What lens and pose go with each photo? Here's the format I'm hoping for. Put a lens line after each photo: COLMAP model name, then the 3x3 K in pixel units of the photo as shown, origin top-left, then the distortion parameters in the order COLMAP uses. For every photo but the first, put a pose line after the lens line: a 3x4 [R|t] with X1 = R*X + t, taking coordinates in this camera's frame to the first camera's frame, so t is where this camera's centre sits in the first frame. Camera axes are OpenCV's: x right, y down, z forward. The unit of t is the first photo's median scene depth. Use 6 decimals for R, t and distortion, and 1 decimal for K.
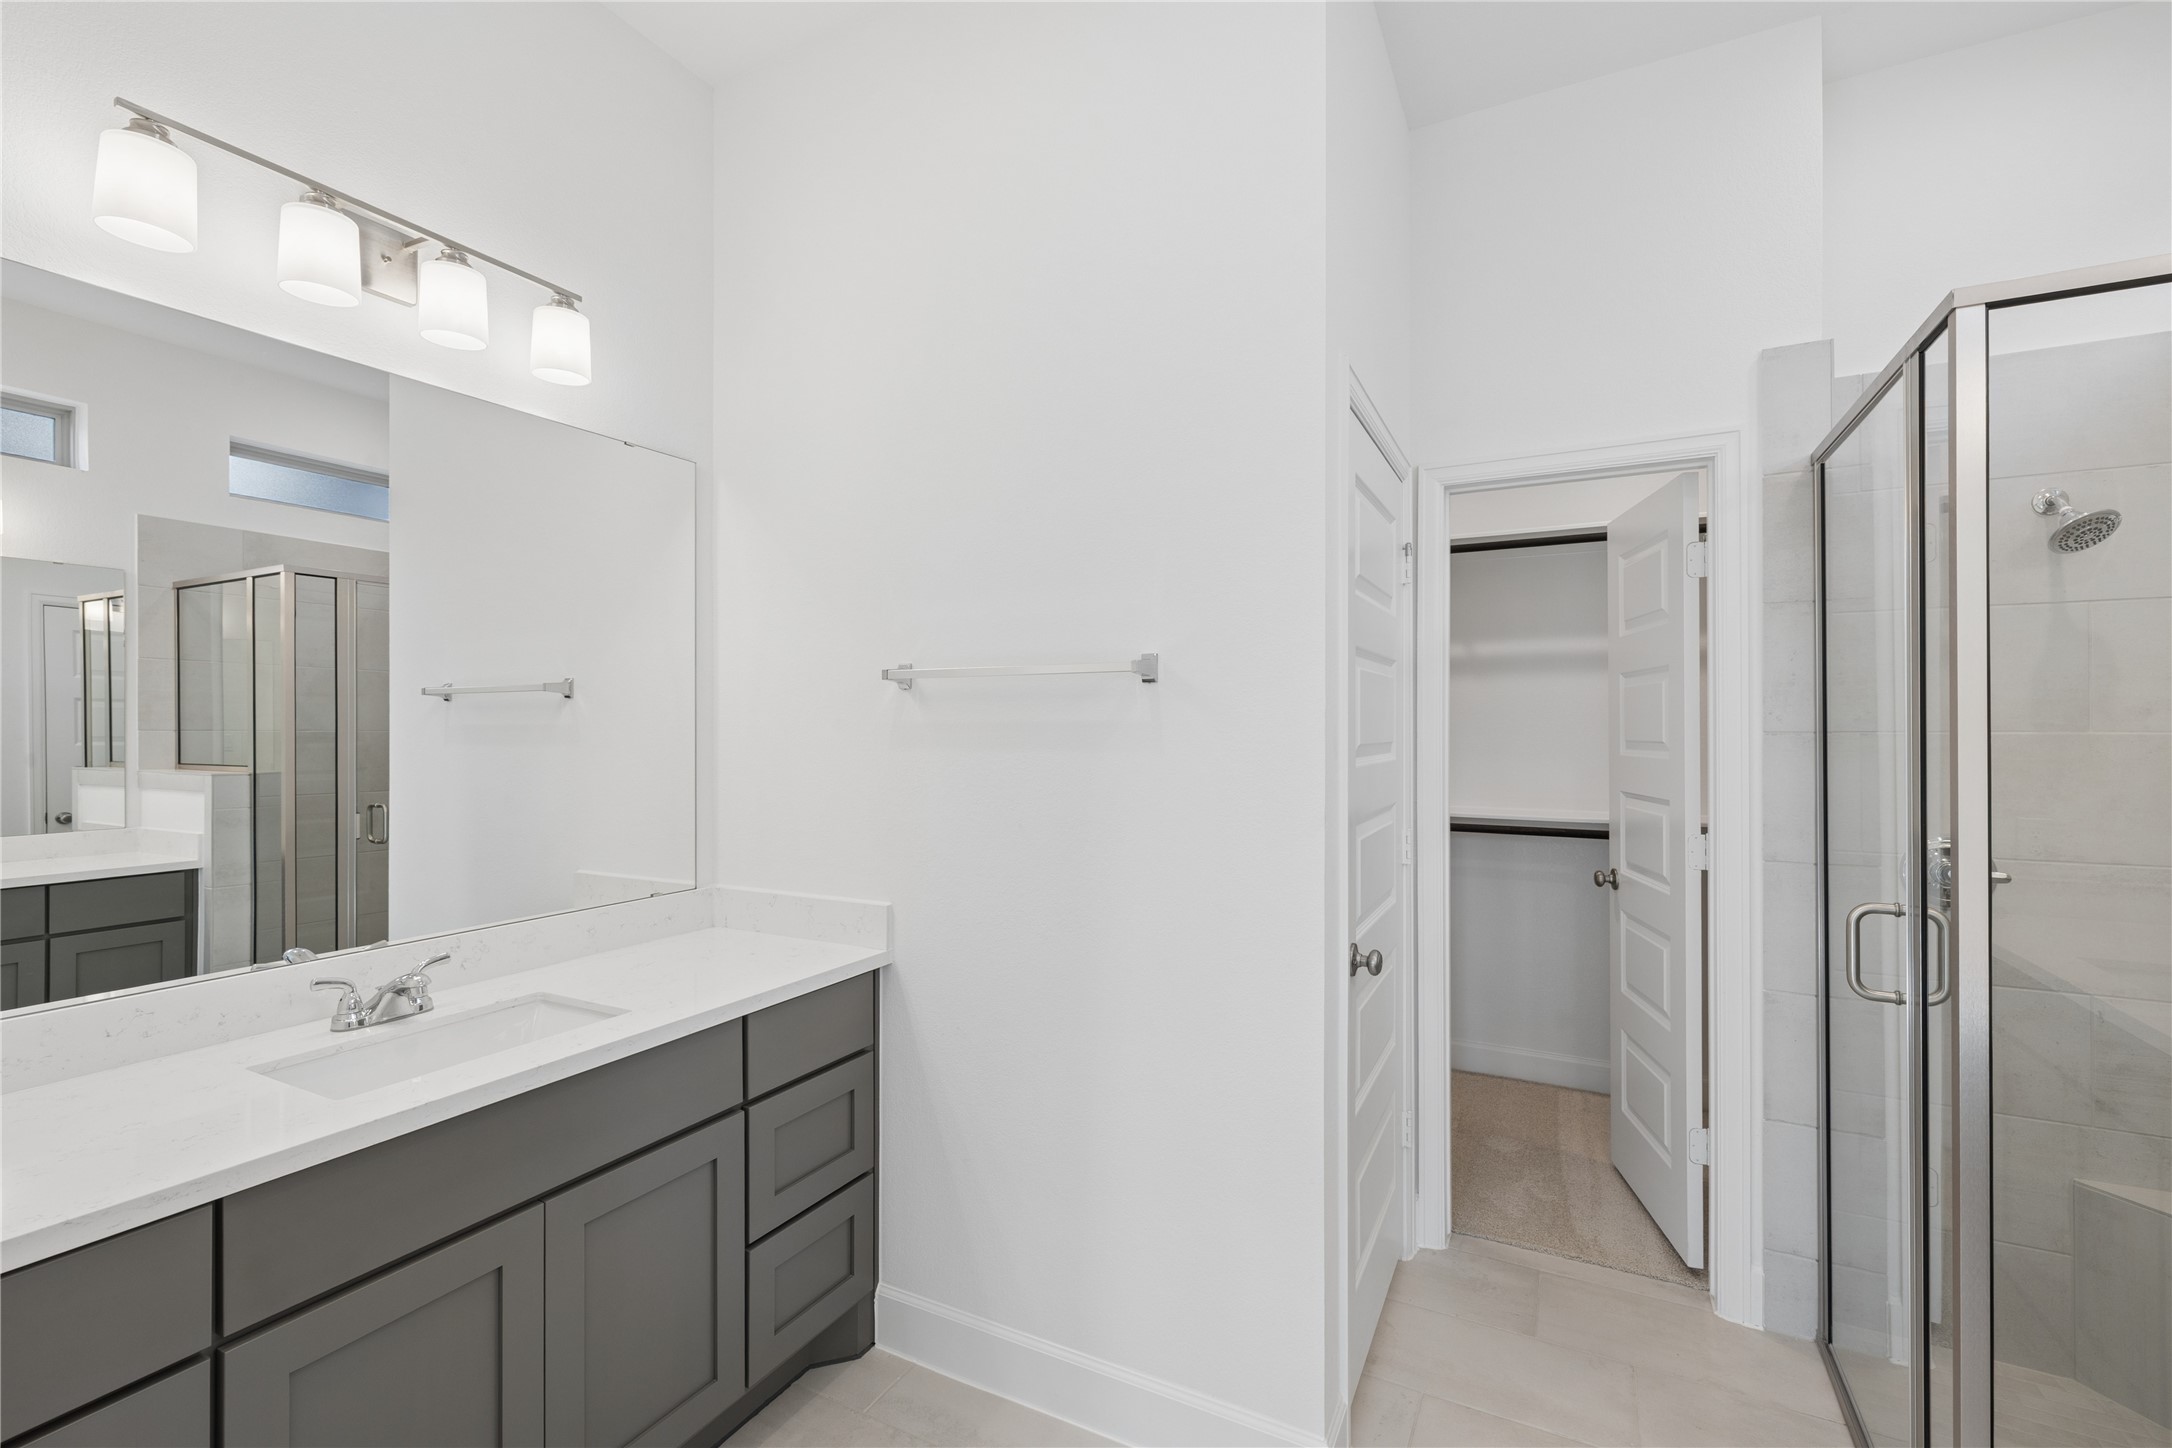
lens RADIAL K [[924.9, 0, 1087.4], [0, 924.9, 719.6], [0, 0, 1]] dist [0.000094, 0.000065]
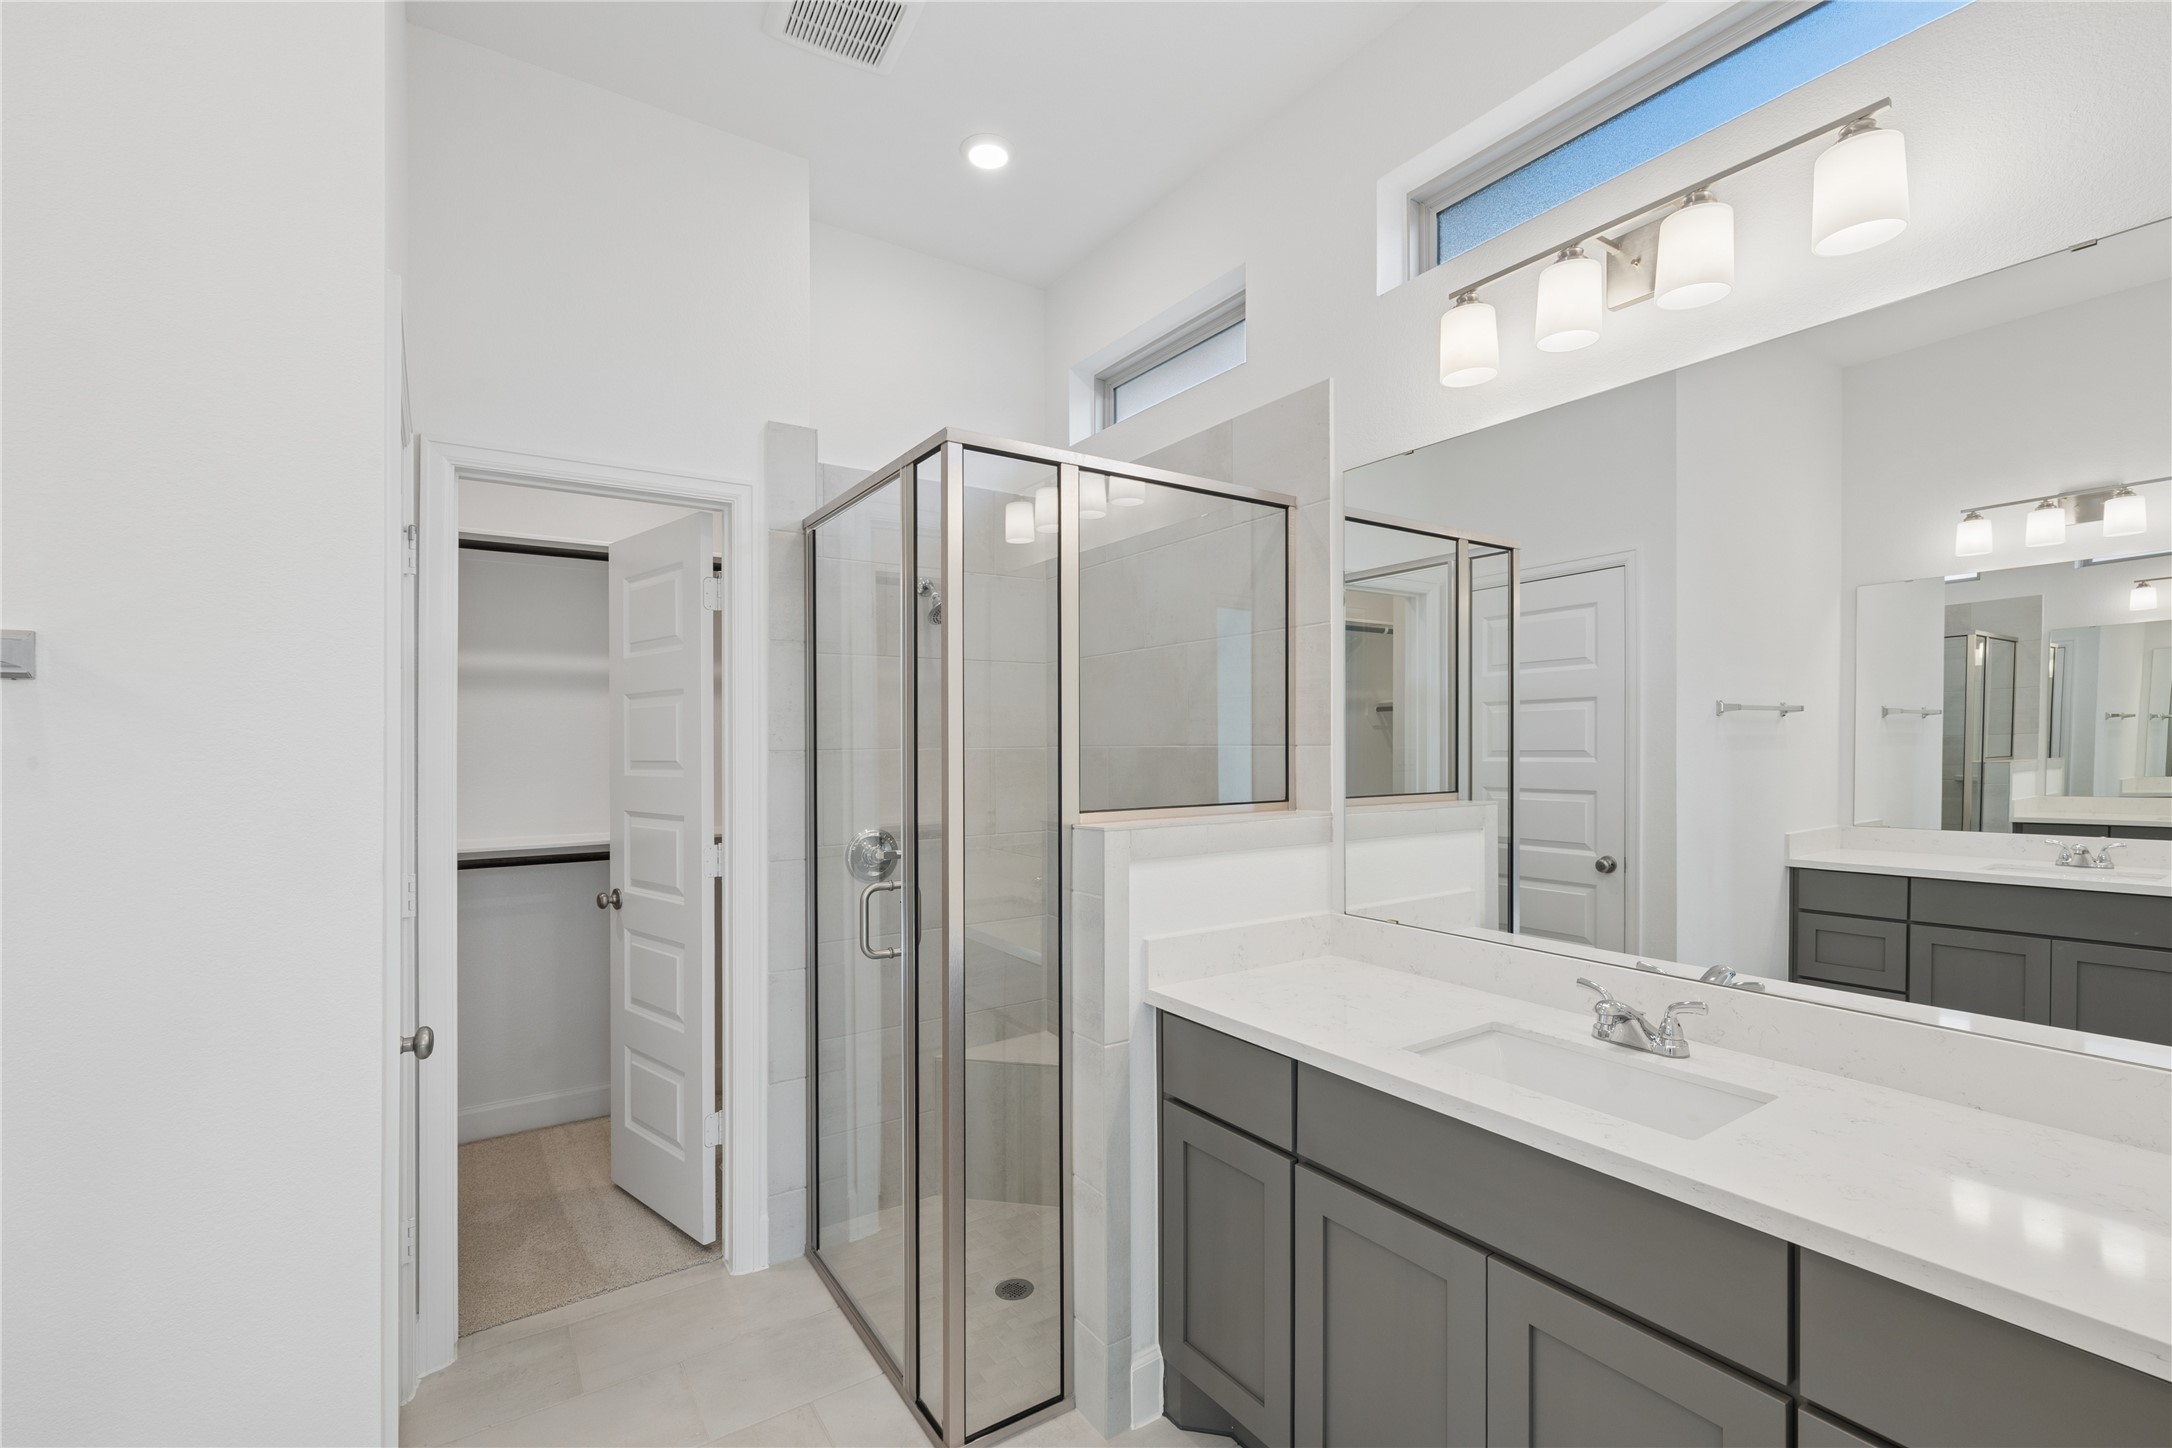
lens RADIAL K [[935.8, 0, 1082.8], [0, 935.8, 737.8], [0, 0, 1]] dist [0.000696, -0.000021]
pose [[0.478790, 0.001363, 0.877928, -0.096339], [0.001486, 0.999996, -0.002363, 0.000561], [-0.877928, 0.002436, 0.478786, 0.079875]]
